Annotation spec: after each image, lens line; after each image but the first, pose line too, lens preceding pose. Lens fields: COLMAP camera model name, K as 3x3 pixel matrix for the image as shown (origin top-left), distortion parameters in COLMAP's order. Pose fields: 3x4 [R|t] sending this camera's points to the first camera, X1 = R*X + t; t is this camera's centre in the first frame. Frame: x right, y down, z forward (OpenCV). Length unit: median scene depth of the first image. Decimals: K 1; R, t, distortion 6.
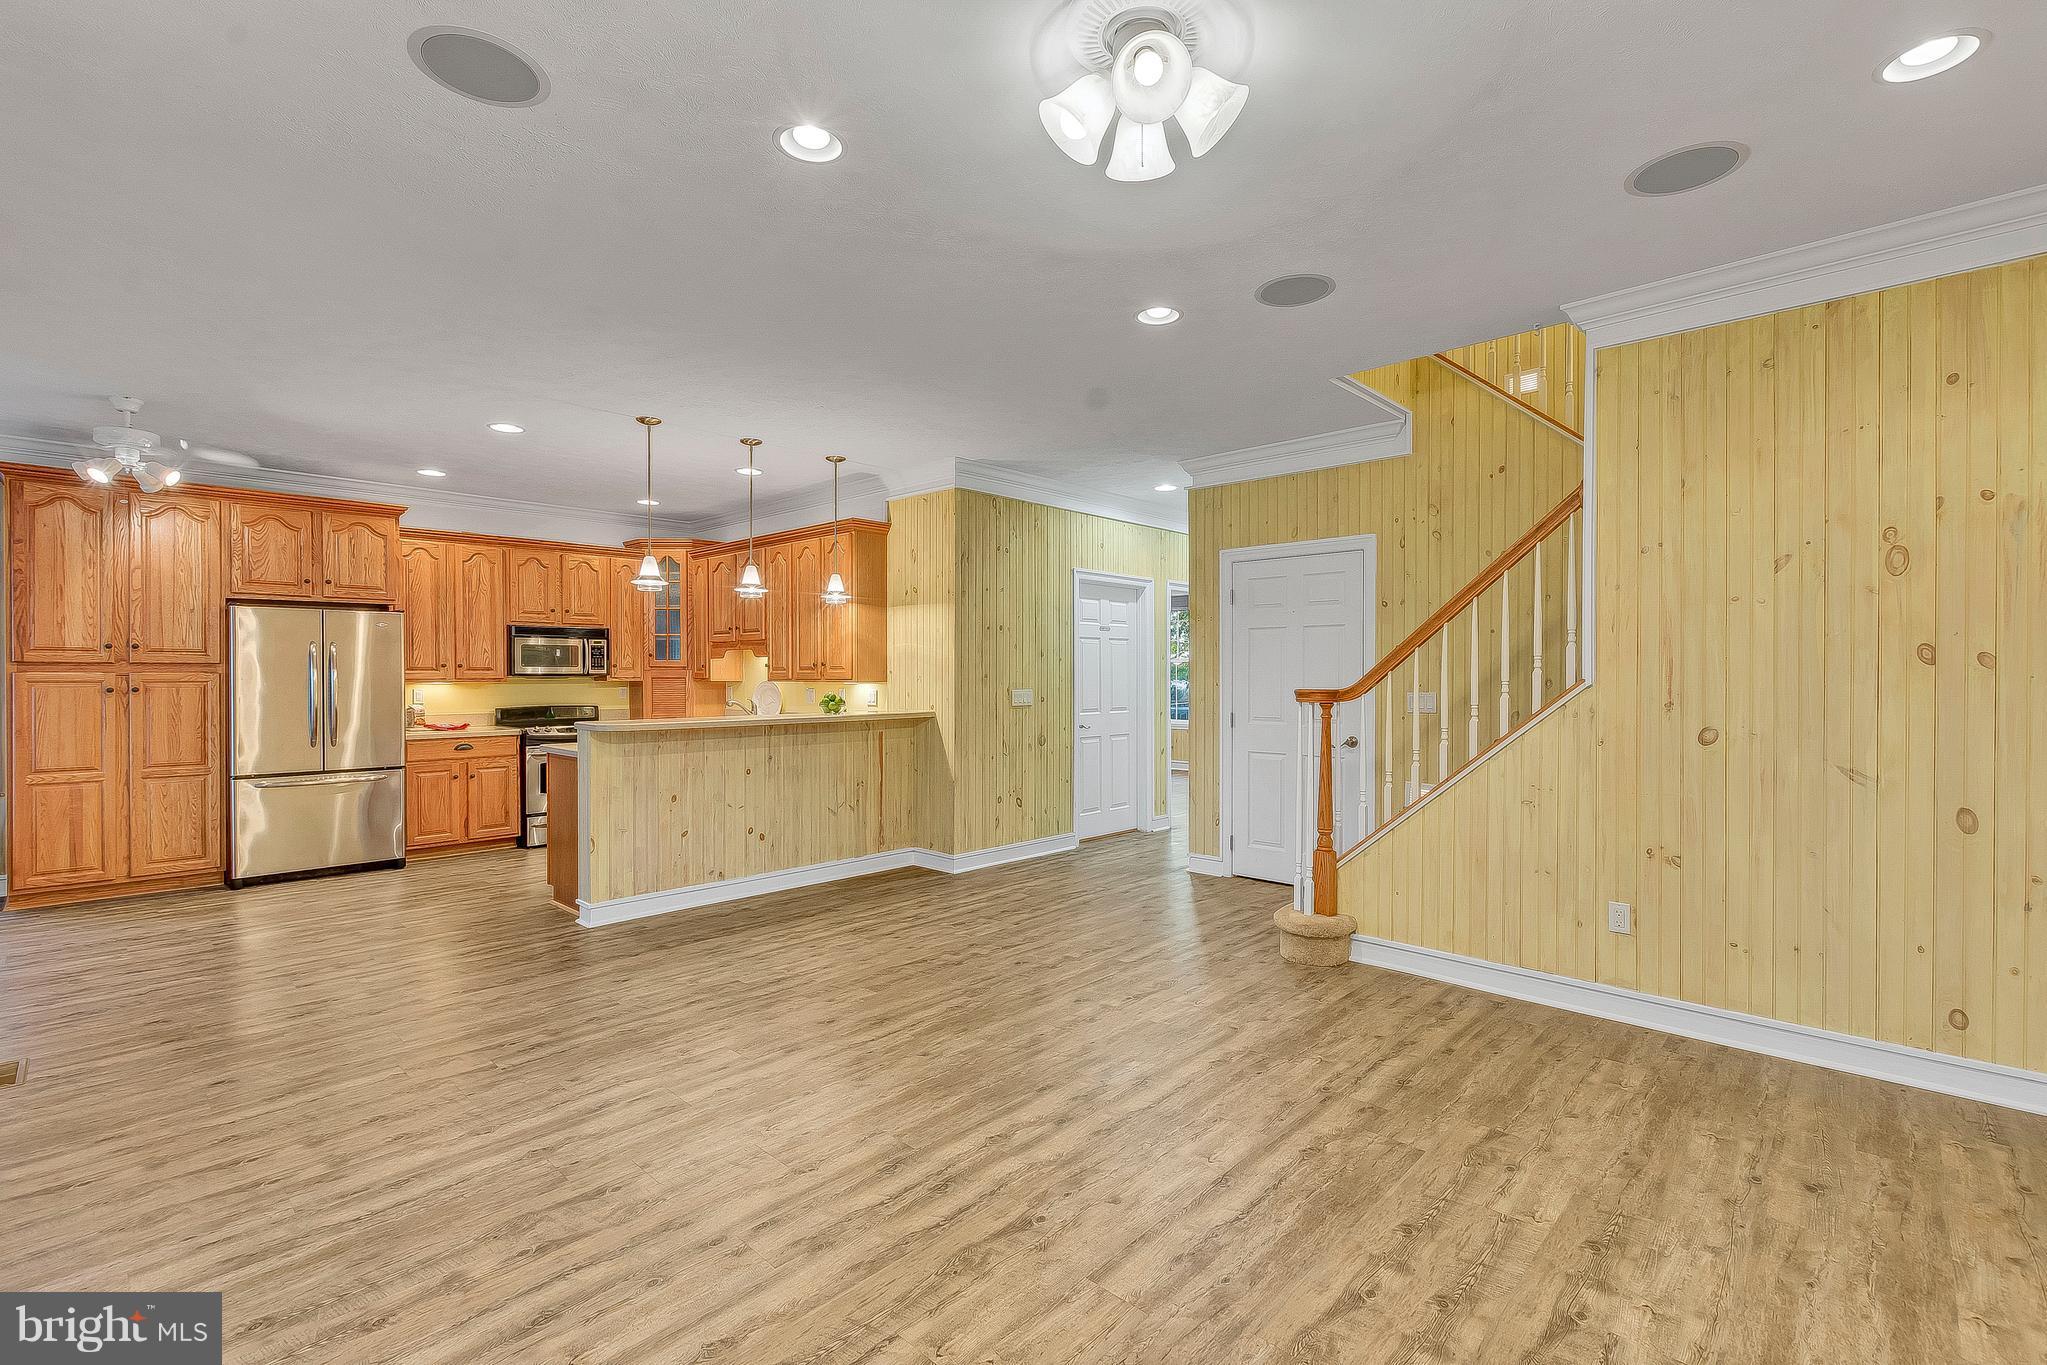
lens RADIAL K [[924.6, 0, 1014.3], [0, 924.6, 681.4], [0, 0, 1]] dist [0.014053, -0.001246]
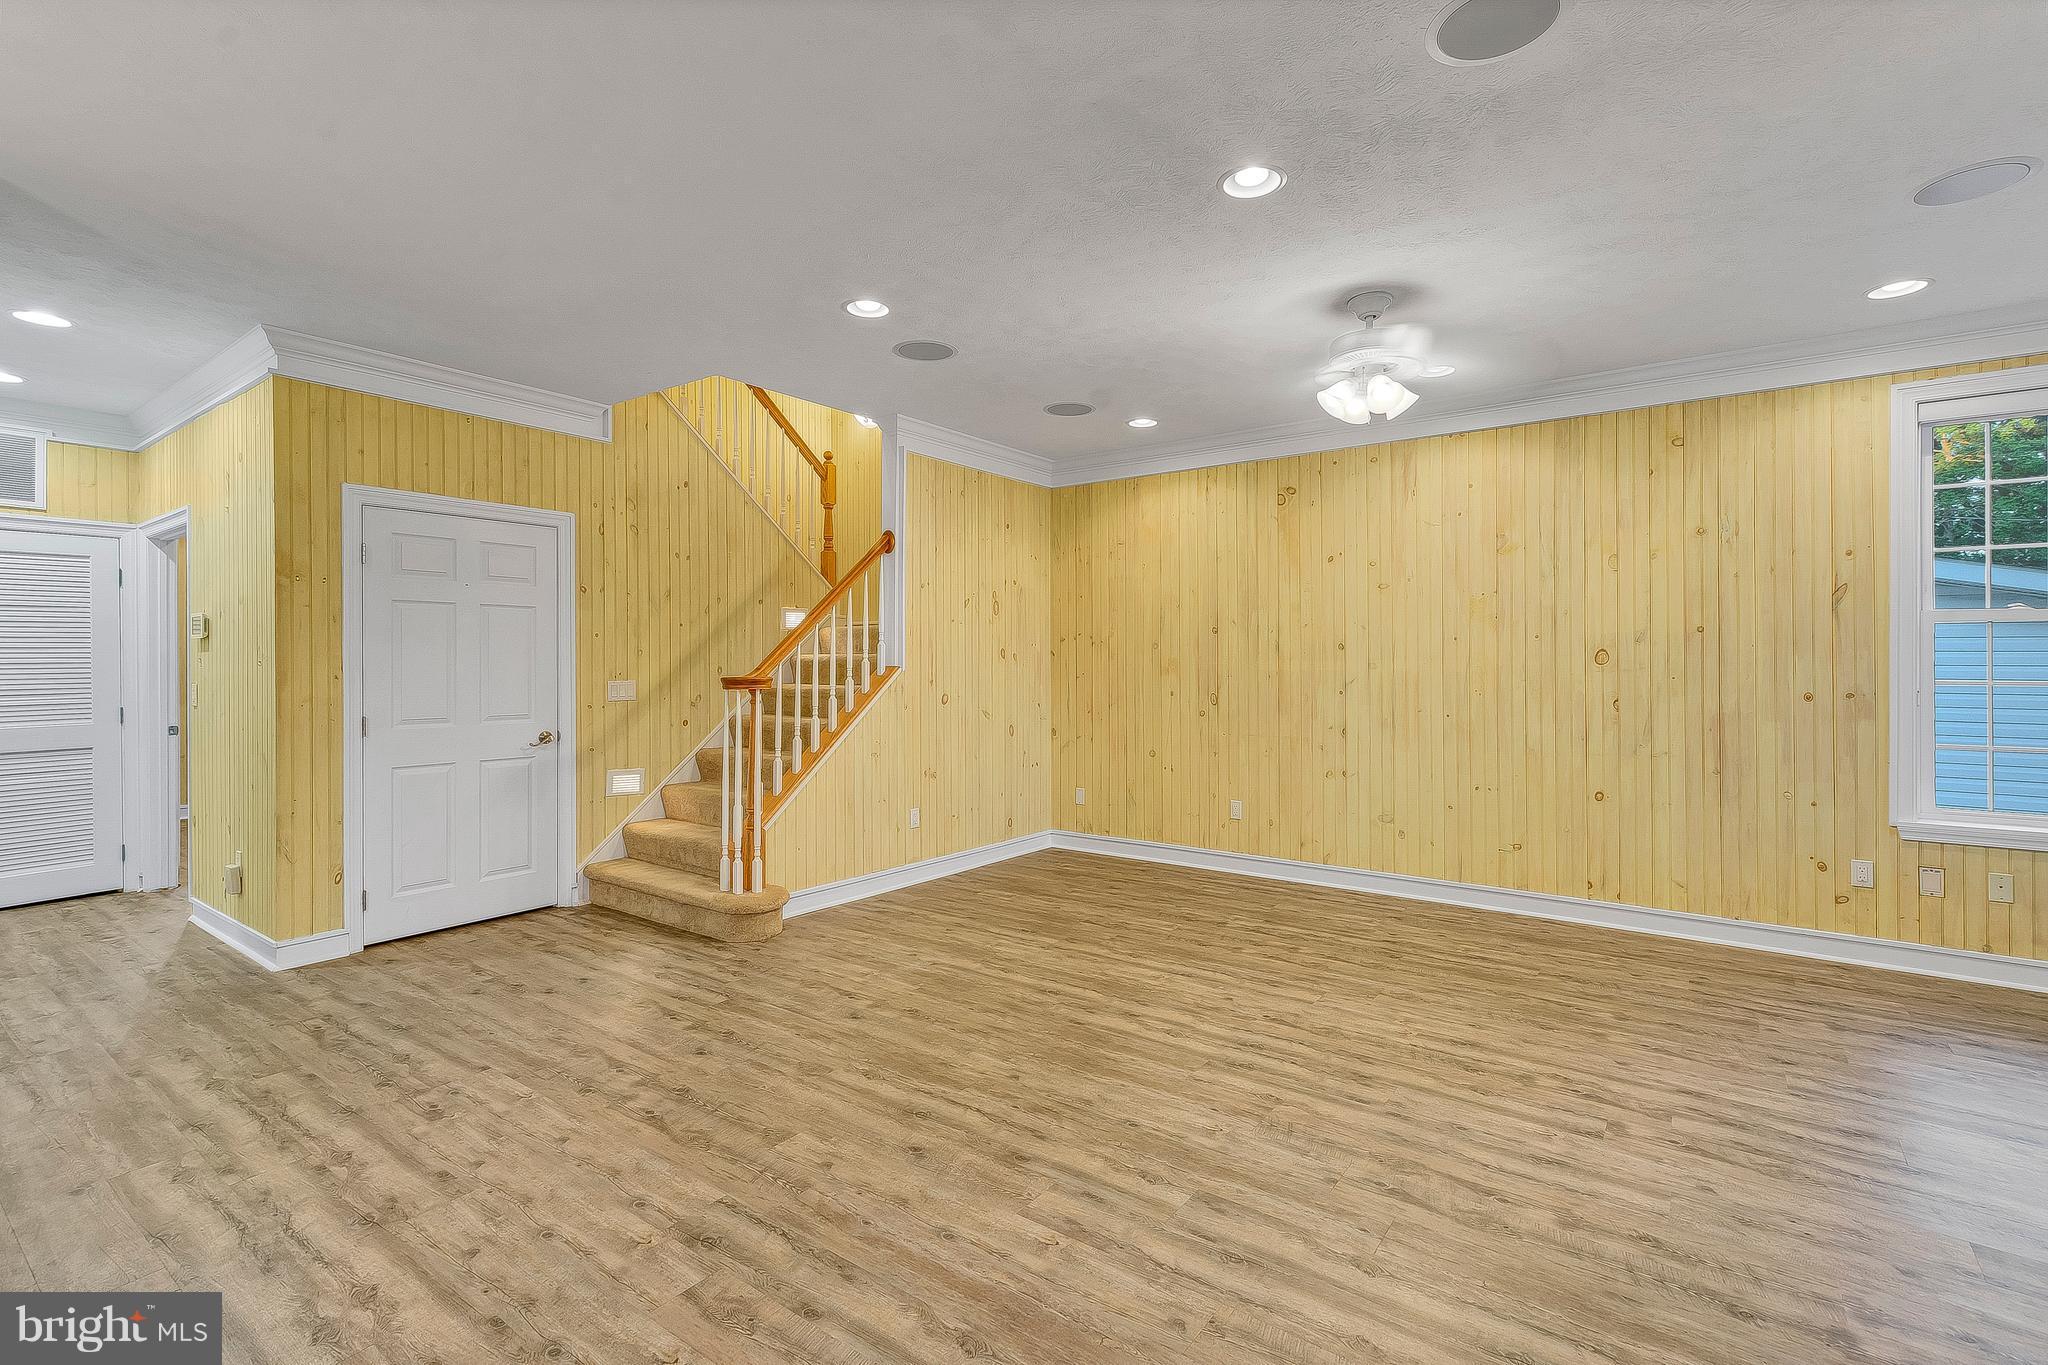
lens RADIAL K [[925.0, 0, 1024.6], [0, 925.0, 665.6], [0, 0, 1]] dist [0.014053, -0.001246]
pose [[-0.125867, 0.003580, 0.992041, -0.638959], [0.010923, 0.999938, -0.002223, 0.001978], [-0.991987, 0.010556, -0.125898, 0.705419]]
